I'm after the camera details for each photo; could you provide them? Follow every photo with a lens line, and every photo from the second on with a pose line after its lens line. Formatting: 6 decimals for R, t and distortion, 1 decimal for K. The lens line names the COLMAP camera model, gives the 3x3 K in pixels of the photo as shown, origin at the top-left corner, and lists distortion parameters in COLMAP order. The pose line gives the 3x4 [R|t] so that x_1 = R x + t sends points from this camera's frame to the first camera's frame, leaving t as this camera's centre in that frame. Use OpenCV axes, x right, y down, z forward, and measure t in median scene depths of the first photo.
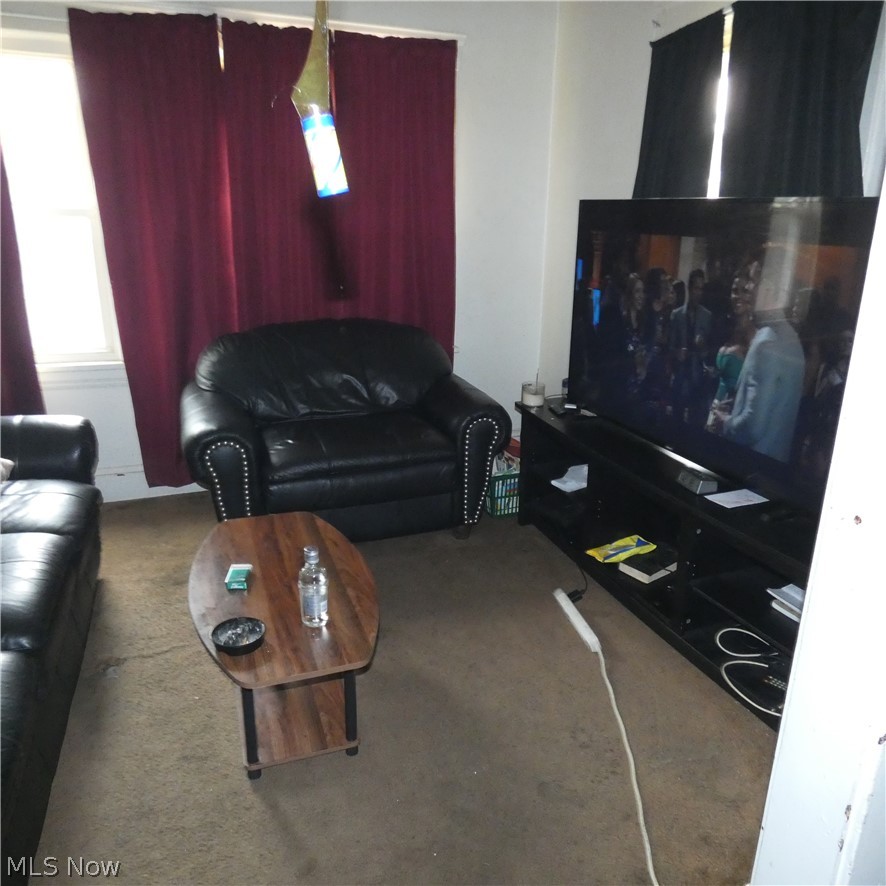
lens RADIAL K [[711.6, 0, 445.8], [0, 711.6, 443.5], [0, 0, 1]] dist [-0.007802, 0.019987]
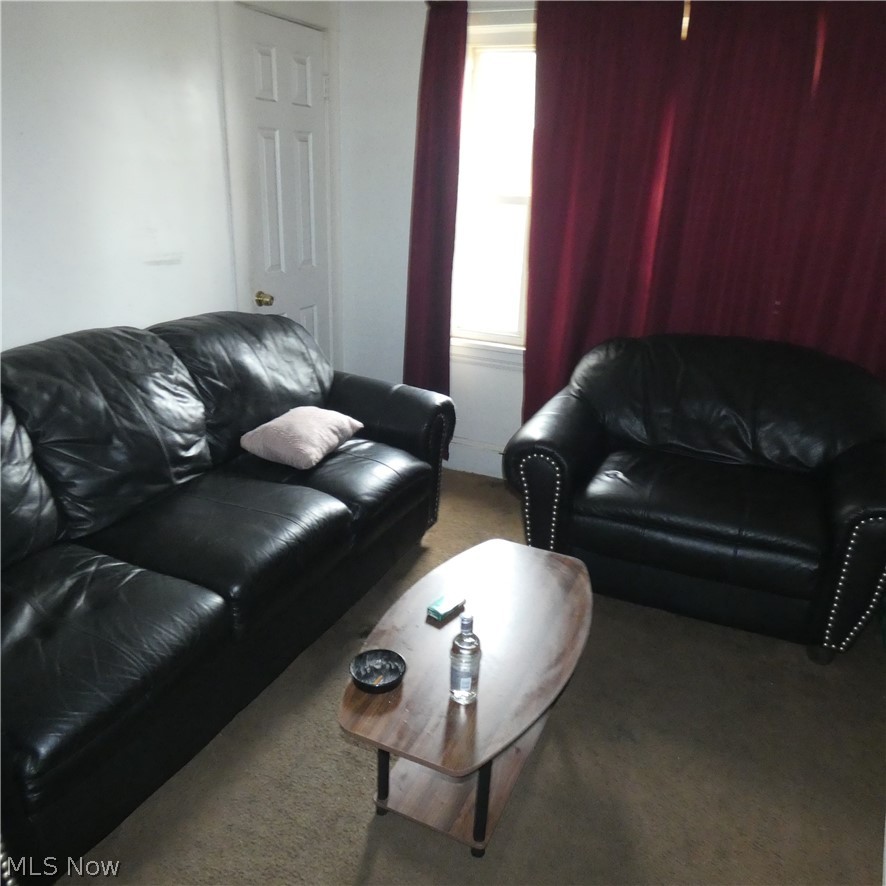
lens RADIAL K [[711.6, 0, 443.0], [0, 711.6, 444.6], [0, 0, 1]] dist [-0.007802, 0.019987]
pose [[0.721706, 0.257122, -0.642674, 0.162888], [-0.237706, 0.964050, 0.118760, -0.081329], [0.650105, 0.067058, 0.756880, 0.180281]]
